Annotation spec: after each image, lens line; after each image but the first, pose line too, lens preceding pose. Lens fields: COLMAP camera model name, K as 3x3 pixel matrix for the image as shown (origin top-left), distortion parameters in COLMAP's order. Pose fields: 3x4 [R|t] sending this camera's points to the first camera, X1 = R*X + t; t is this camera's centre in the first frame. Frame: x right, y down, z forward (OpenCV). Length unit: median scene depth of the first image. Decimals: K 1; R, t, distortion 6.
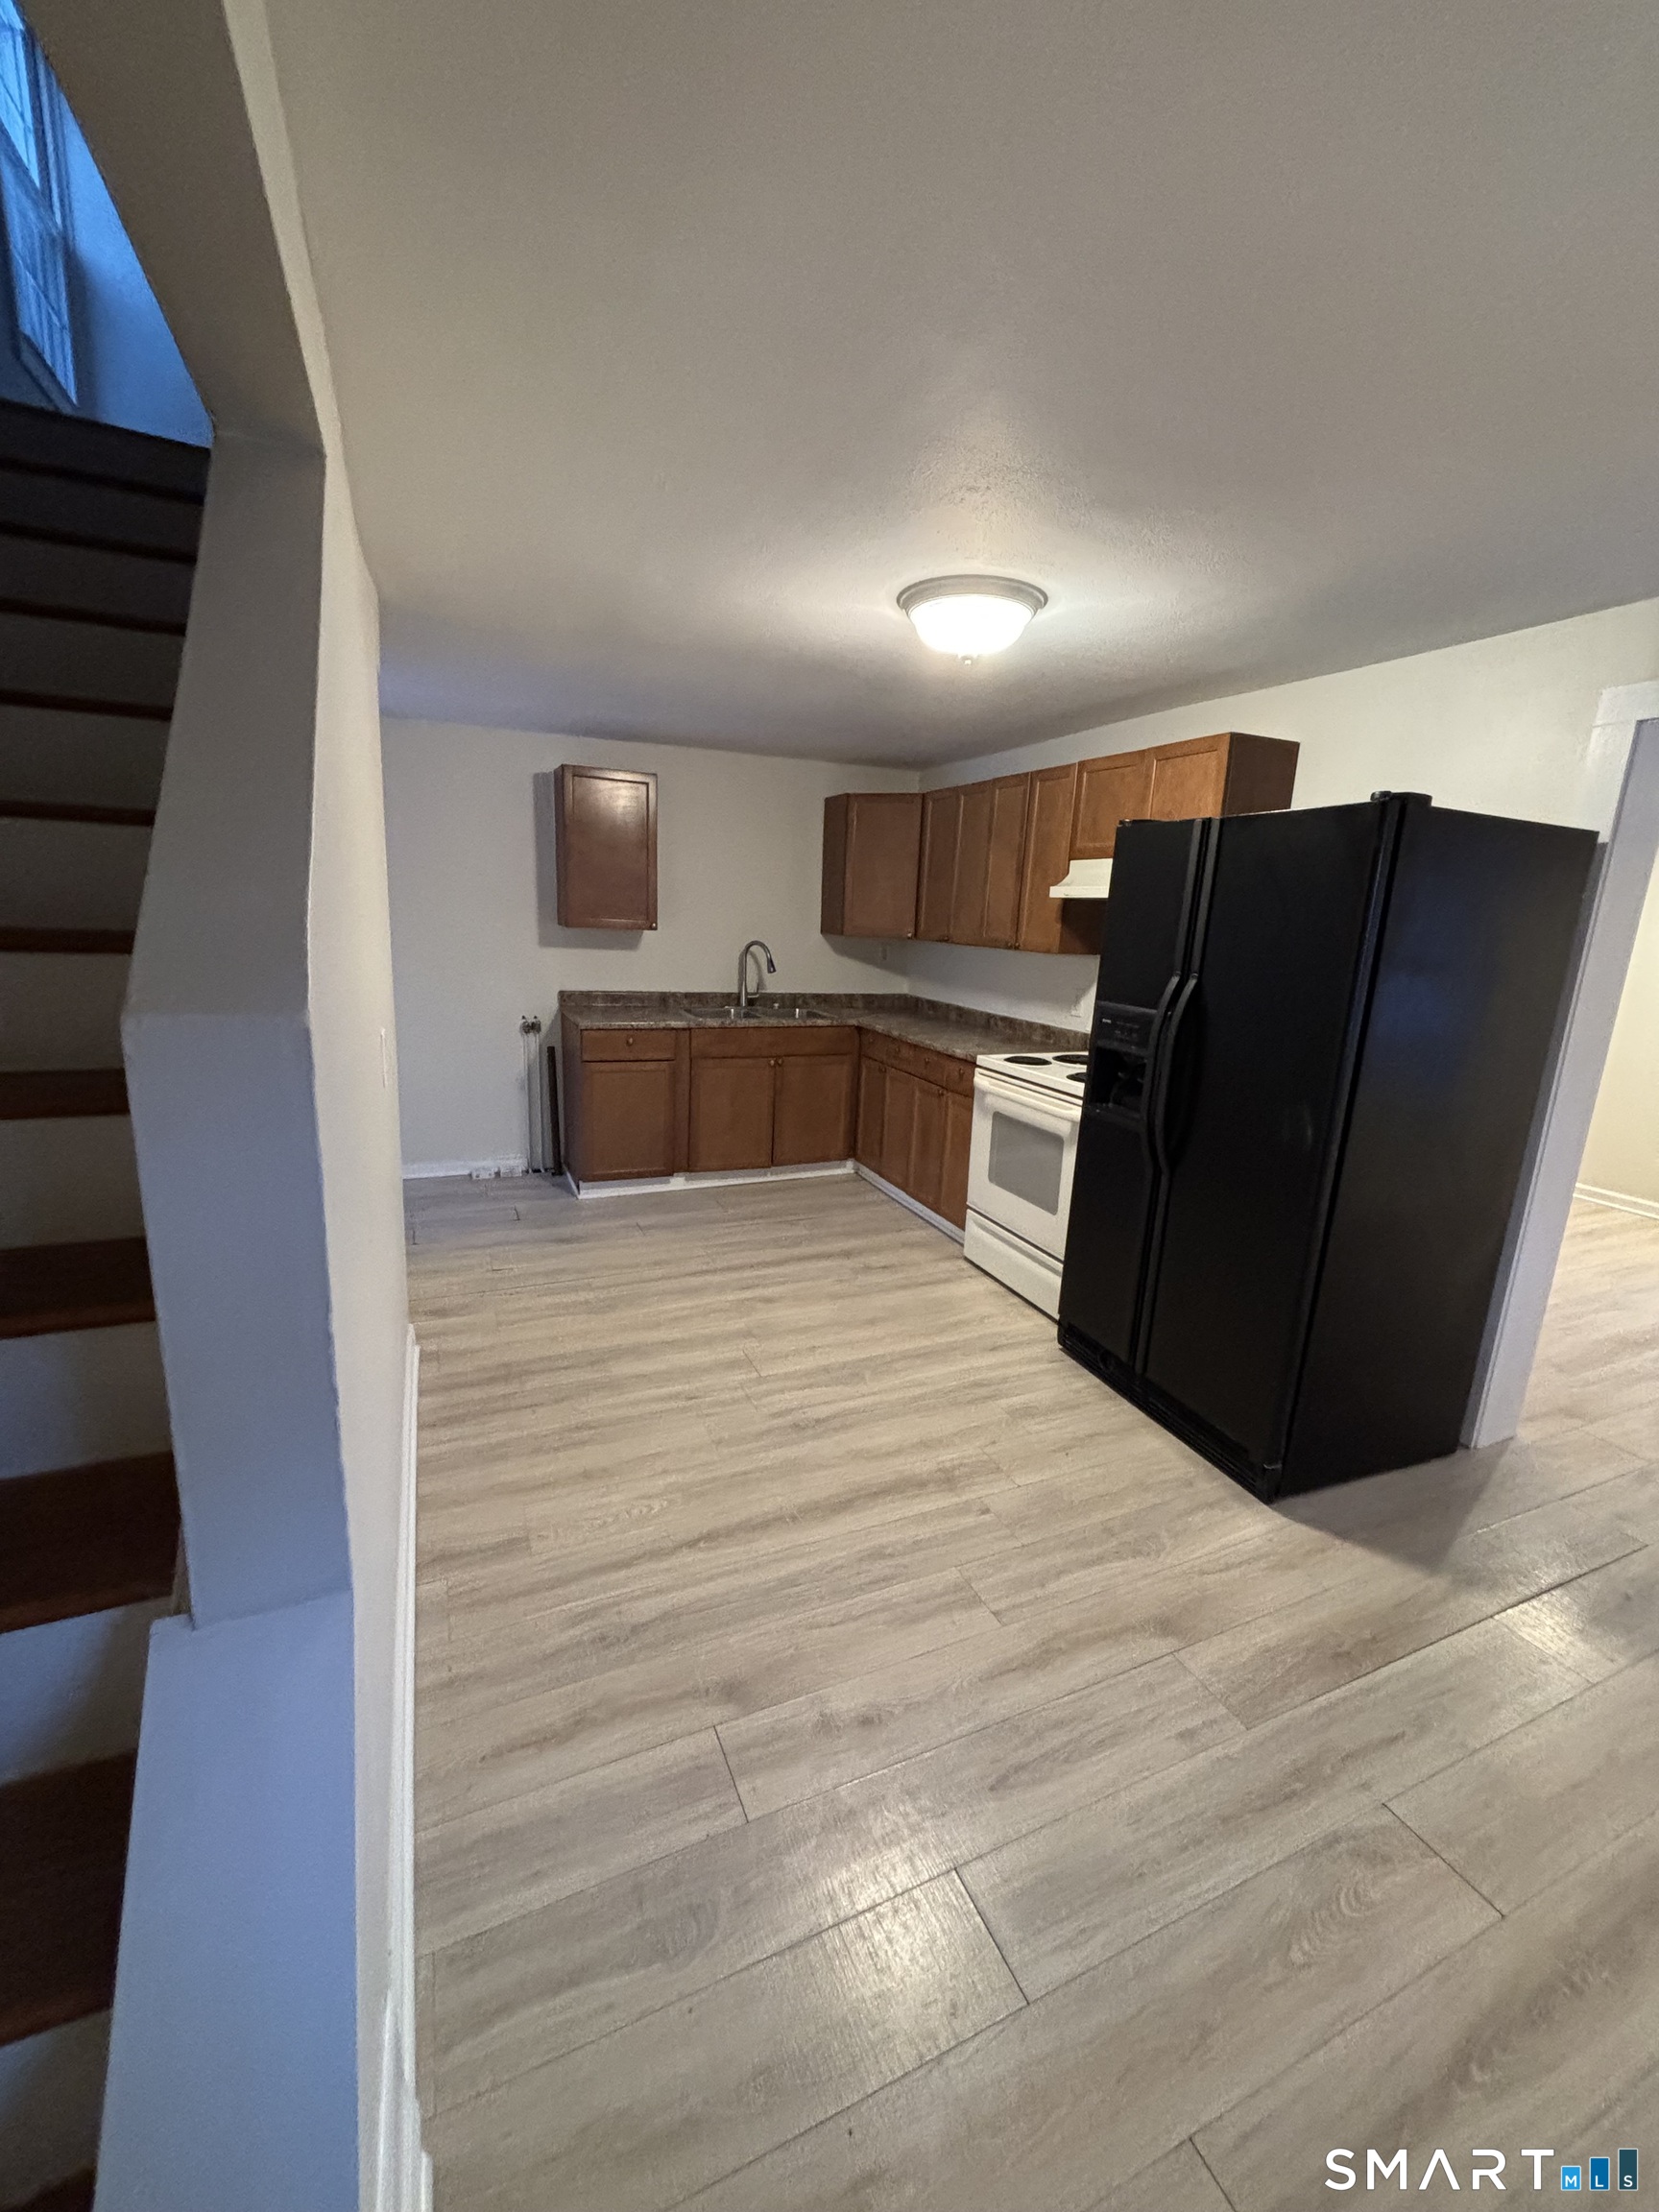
lens RADIAL K [[881.6, 0, 833.9], [0, 881.6, 1128.3], [0, 0, 1]] dist [-0.007656, 0.002106]
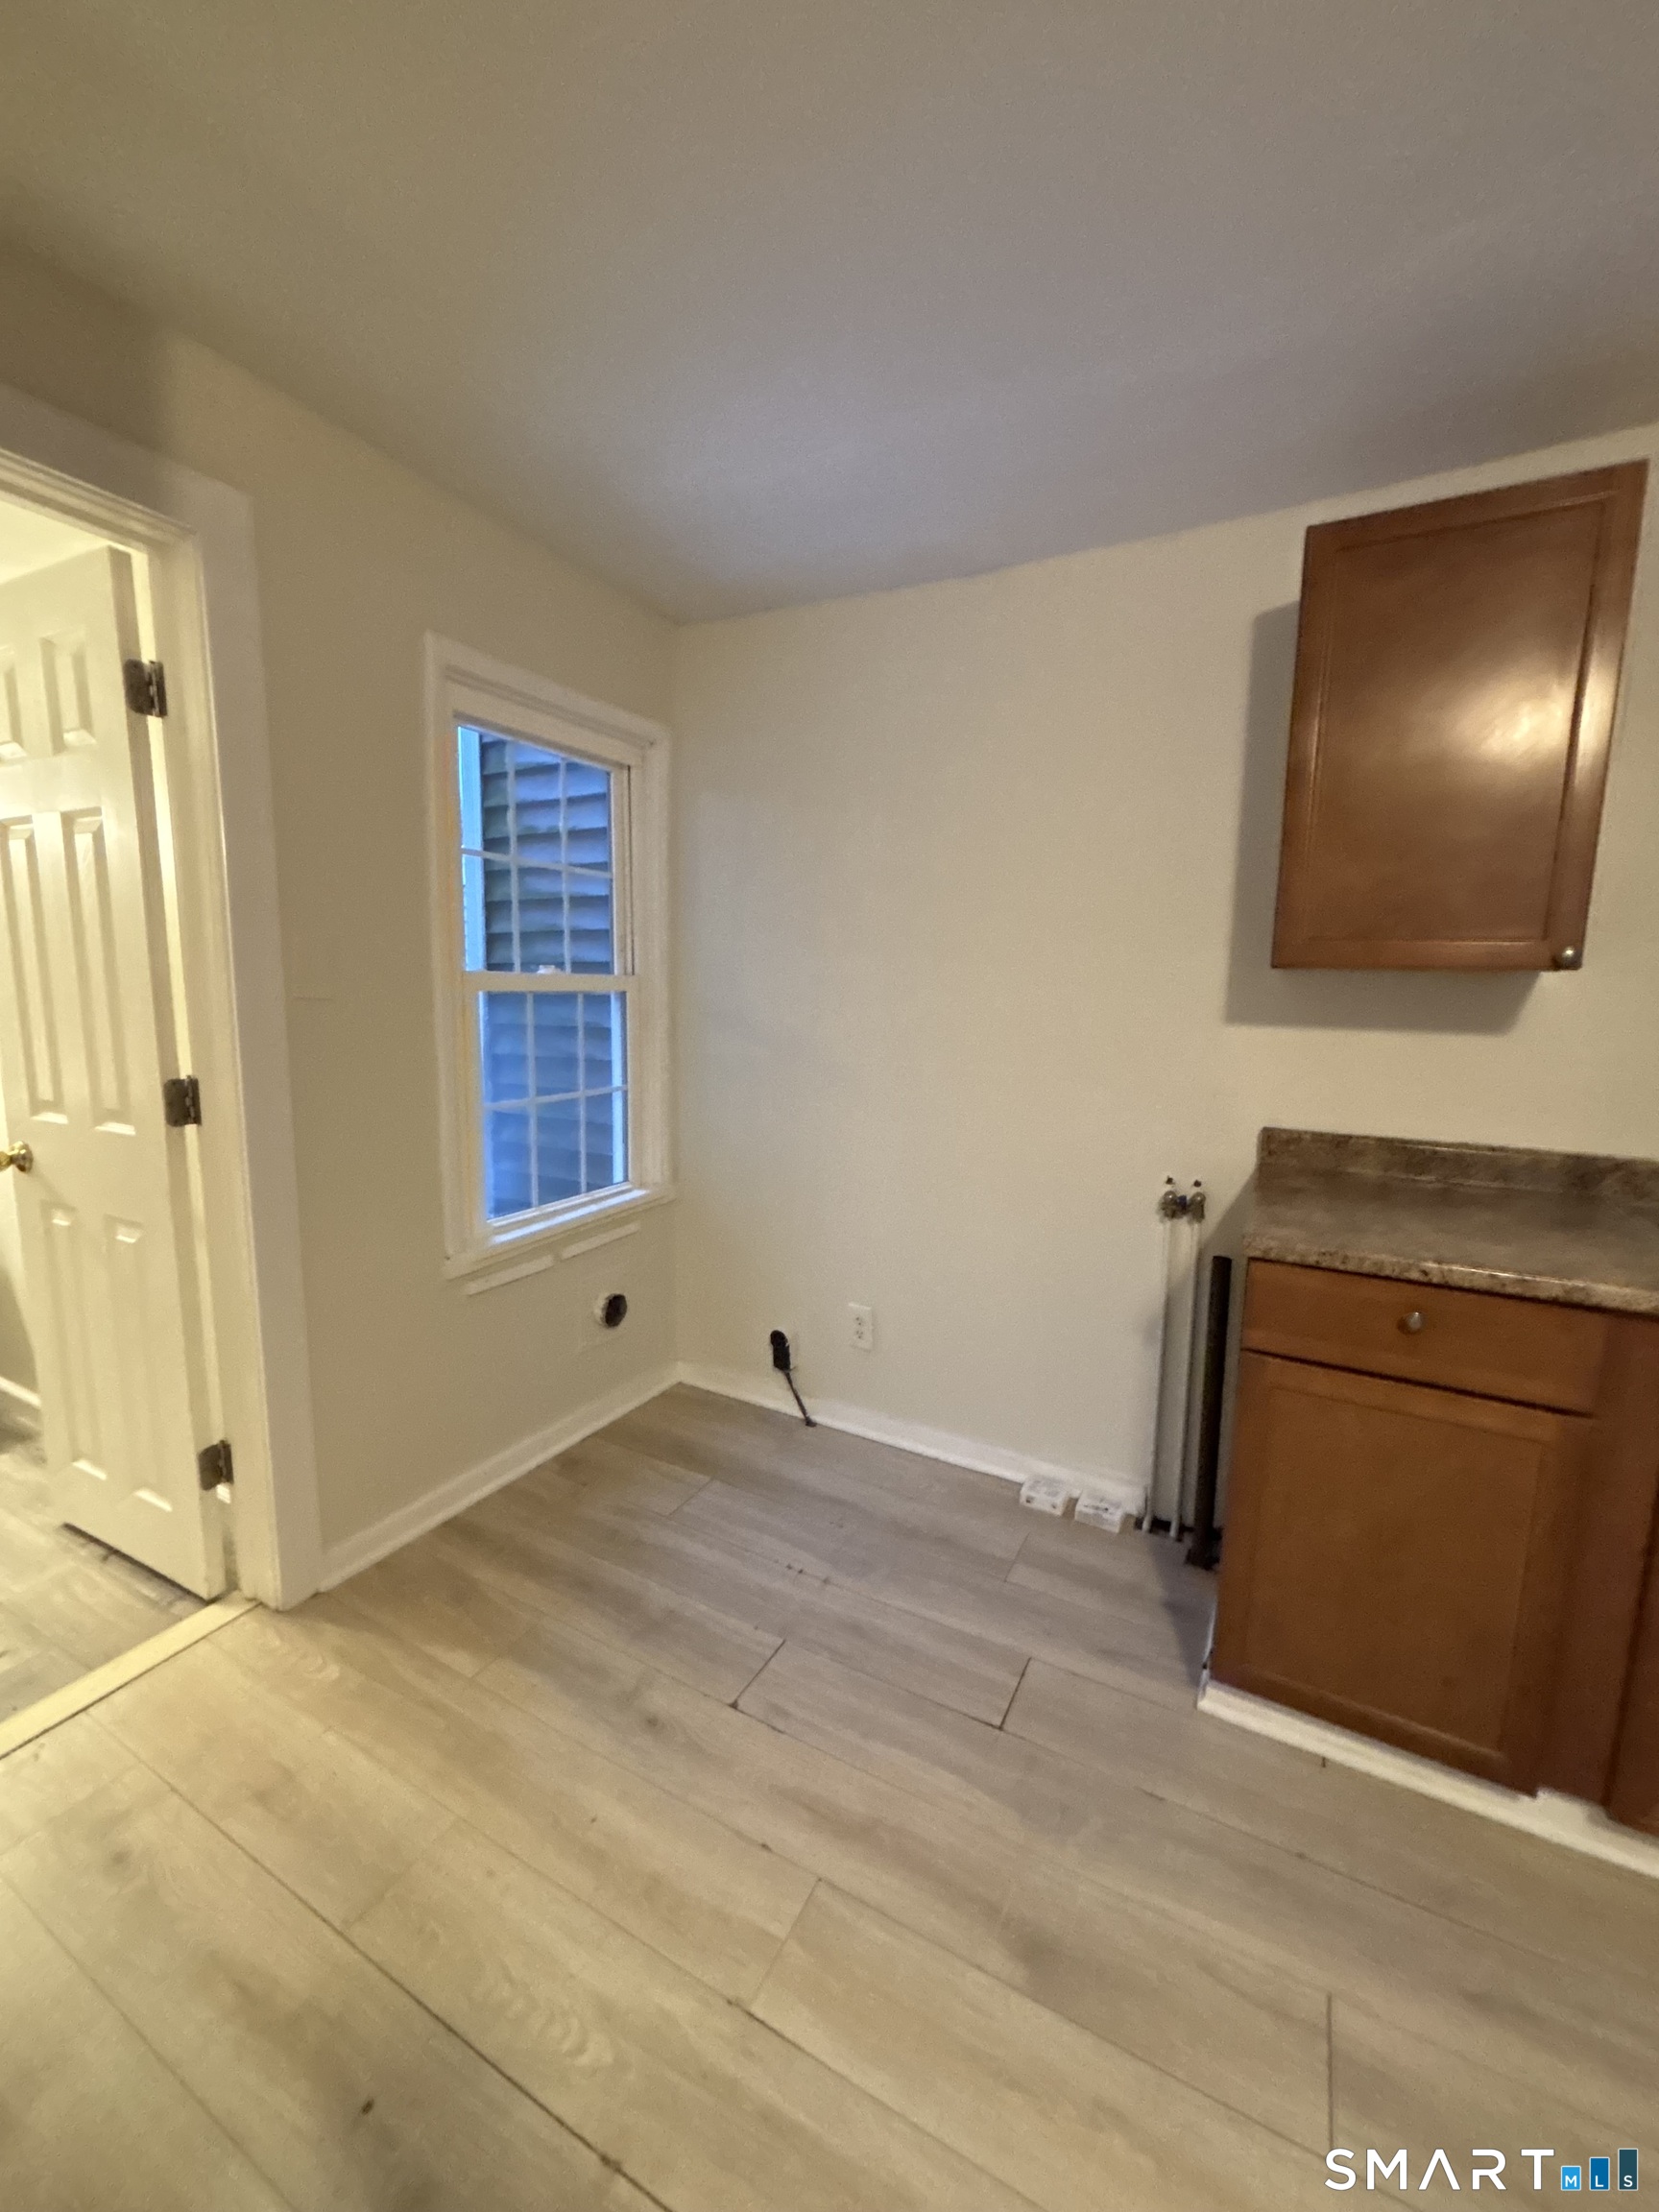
lens RADIAL K [[881.6, 0, 835.9], [0, 881.6, 1114.8], [0, 0, 1]] dist [-0.007656, 0.002106]
pose [[0.603692, 0.076588, -0.793530, -0.106353], [-0.162719, 0.986258, -0.028603, -0.118147], [0.780435, 0.146390, 0.607859, 0.595064]]
